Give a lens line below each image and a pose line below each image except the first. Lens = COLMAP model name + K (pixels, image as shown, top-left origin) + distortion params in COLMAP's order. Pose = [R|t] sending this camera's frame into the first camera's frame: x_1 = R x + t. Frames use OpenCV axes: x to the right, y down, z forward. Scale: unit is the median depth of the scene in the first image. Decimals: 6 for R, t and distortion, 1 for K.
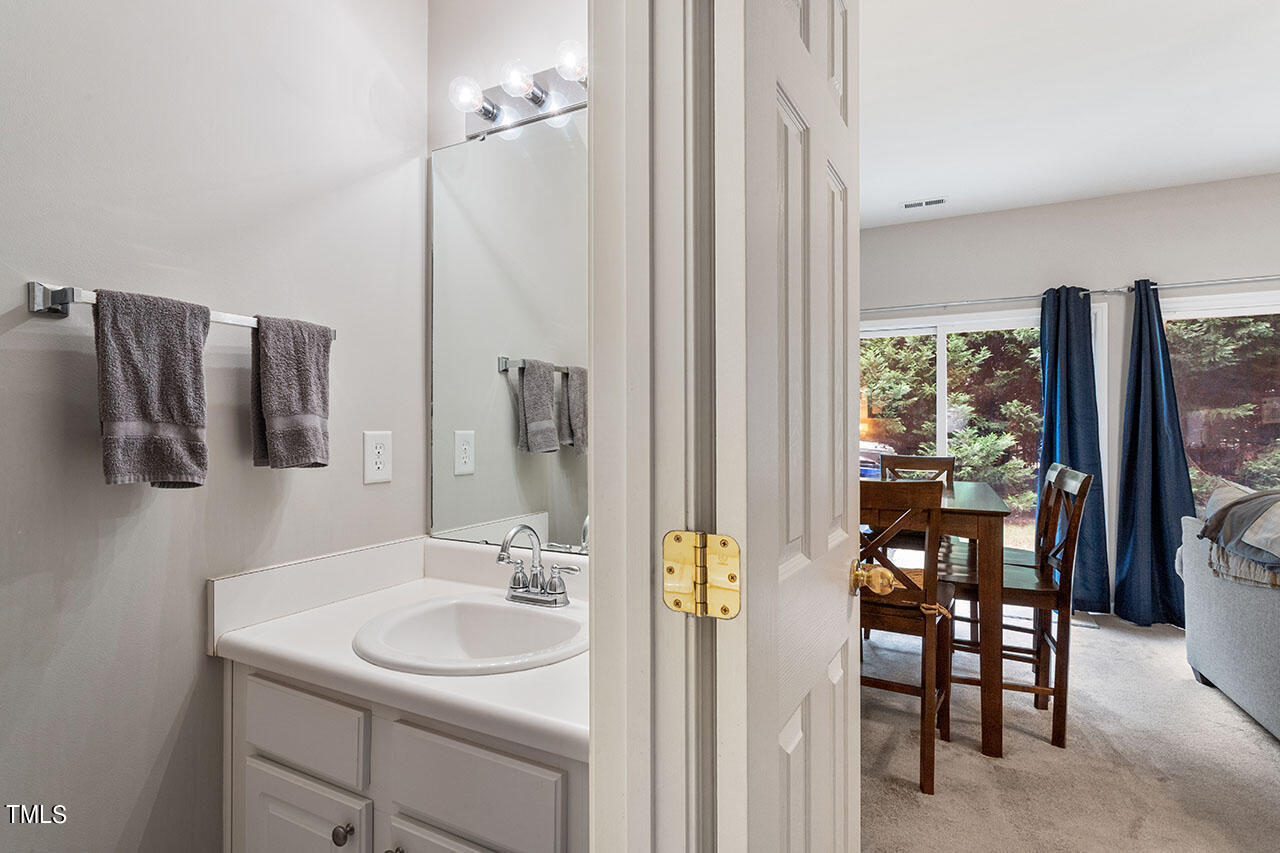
lens RADIAL K [[612.8, 0, 636.1], [0, 612.8, 433.3], [0, 0, 1]] dist [0.001900, 0.000640]
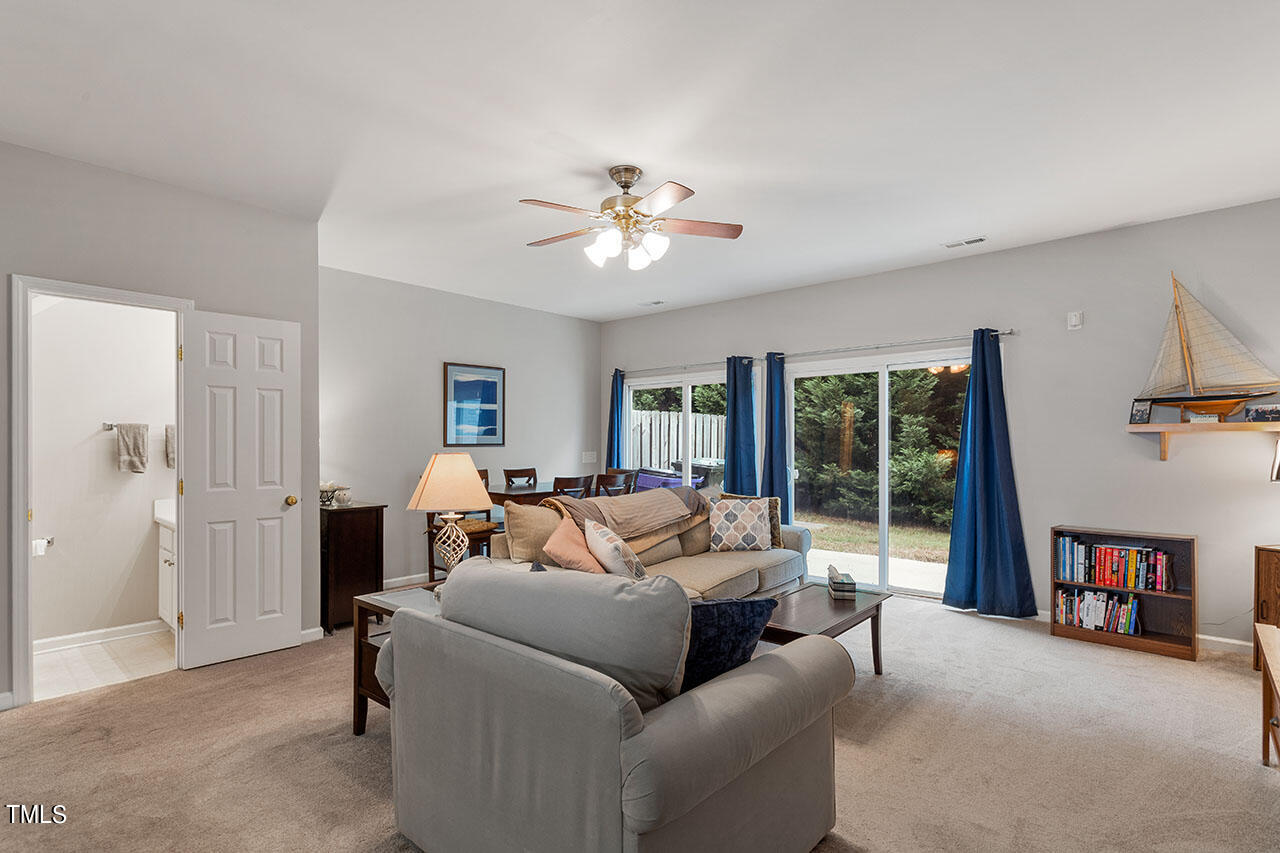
lens RADIAL K [[620.7, 0, 641.7], [0, 620.7, 446.9], [0, 0, 1]] dist [0.001786, 0.000390]
pose [[0.968926, -0.003424, -0.247327, 0.817249], [0.002611, 0.999990, -0.003613, -0.012989], [0.247337, 0.002854, 0.968925, -0.496943]]
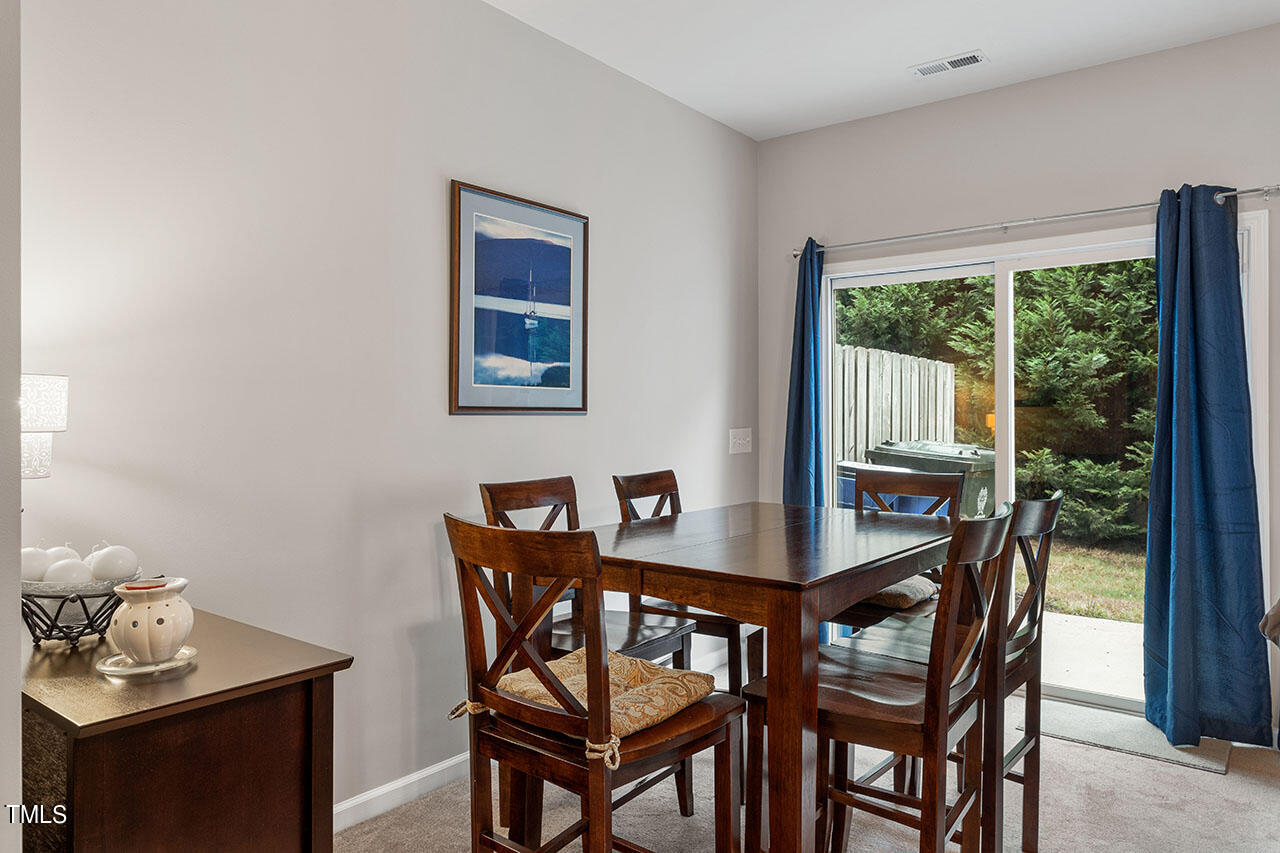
lens RADIAL K [[837.2, 0, 640.0], [0, 837.2, 426.5], [0, 0, 1]] dist [-0.000056, 0.000411]
pose [[0.981991, -0.001008, -0.188927, 0.319843], [0.001427, 0.999997, 0.002084, -0.010636], [0.188924, -0.002316, 0.981989, 0.107179]]
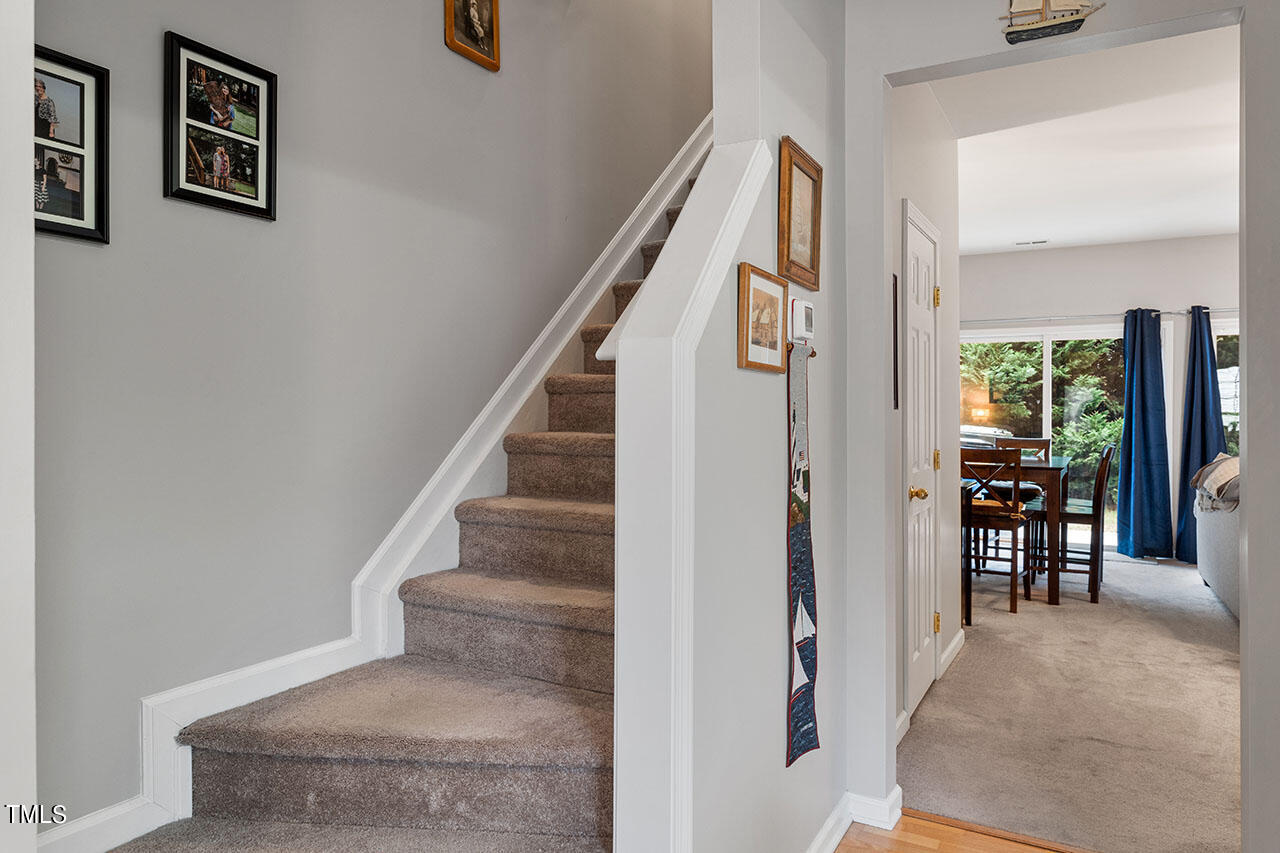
lens RADIAL K [[823.6, 0, 640.2], [0, 823.6, 421.7], [0, 0, 1]] dist [0.001464, -0.001326]
pose [[0.998973, 0.000692, -0.045300, -0.270671], [-0.000280, 0.999959, 0.009096, -0.013761], [0.045305, -0.009074, 0.998932, -0.764493]]
